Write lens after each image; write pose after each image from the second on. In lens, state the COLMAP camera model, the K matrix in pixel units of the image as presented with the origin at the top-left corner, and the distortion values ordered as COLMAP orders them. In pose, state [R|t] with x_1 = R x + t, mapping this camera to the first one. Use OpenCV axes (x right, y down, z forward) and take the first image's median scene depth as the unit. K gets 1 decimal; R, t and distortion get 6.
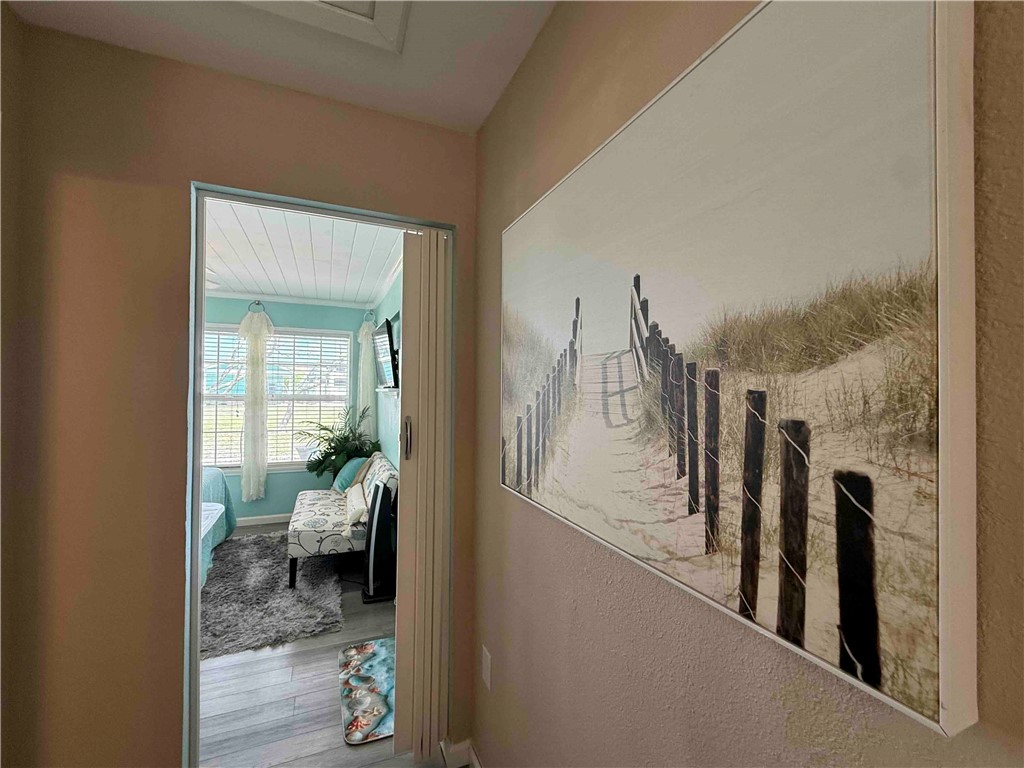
lens RADIAL K [[429.1, 0, 512.0], [0, 429.1, 384.0], [0, 0, 1]] dist [0.001801, 0.000256]
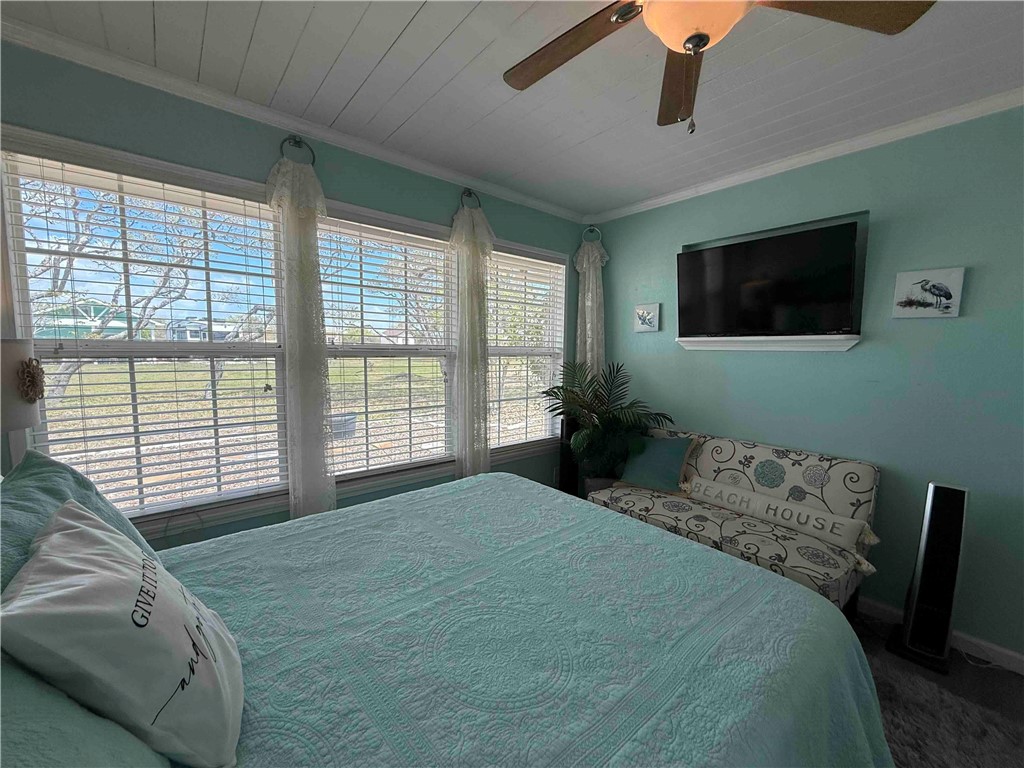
lens RADIAL K [[410.0, 0, 509.7], [0, 410.0, 383.9], [0, 0, 1]] dist [0.005746, -0.000112]
pose [[0.957776, -0.023836, 0.286525, -0.722286], [-0.010126, 0.993143, 0.116469, 0.010087], [-0.287336, -0.114452, 0.950967, 0.414959]]
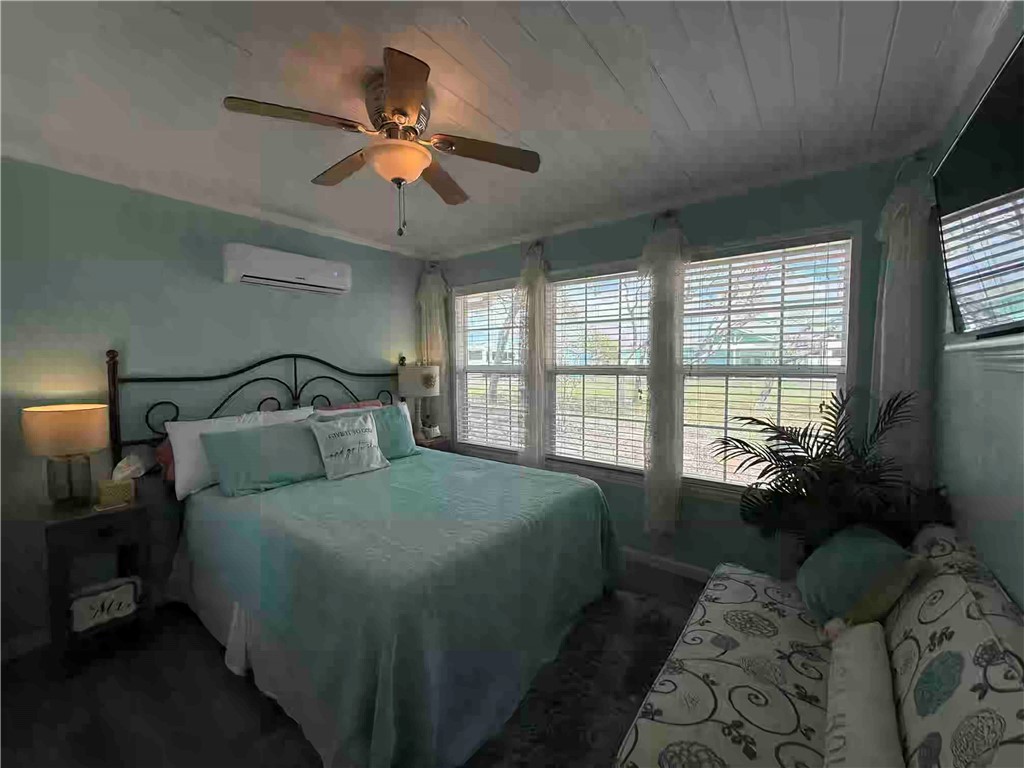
lens RADIAL K [[410.0, 0, 509.7], [0, 410.0, 383.9], [0, 0, 1]] dist [0.005746, -0.000112]
pose [[0.484250, 0.032921, -0.874310, -0.188726], [0.028238, 0.998183, 0.053225, 0.013931], [0.874474, -0.050463, 0.482440, 0.522111]]
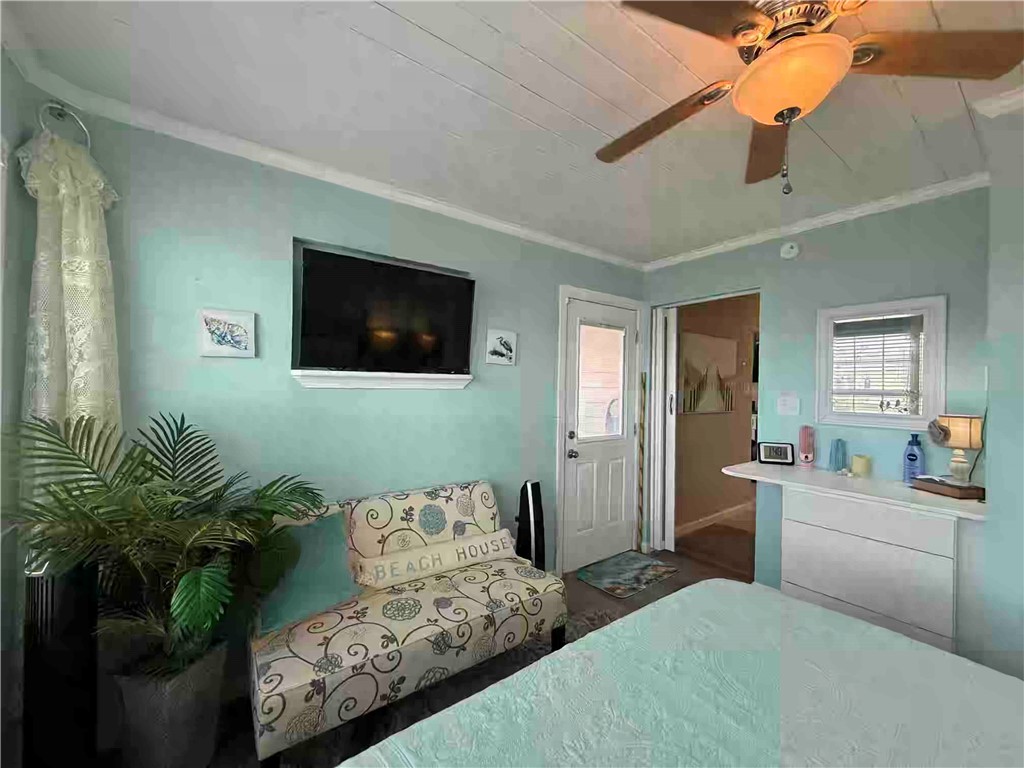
lens RADIAL K [[410.0, 0, 509.7], [0, 410.0, 383.9], [0, 0, 1]] dist [0.005746, -0.000112]
pose [[-0.227695, -0.005274, 0.973718, -0.757082], [-0.041180, 0.999143, -0.004218, 0.017319], [-0.972861, -0.041058, -0.227717, 0.830567]]
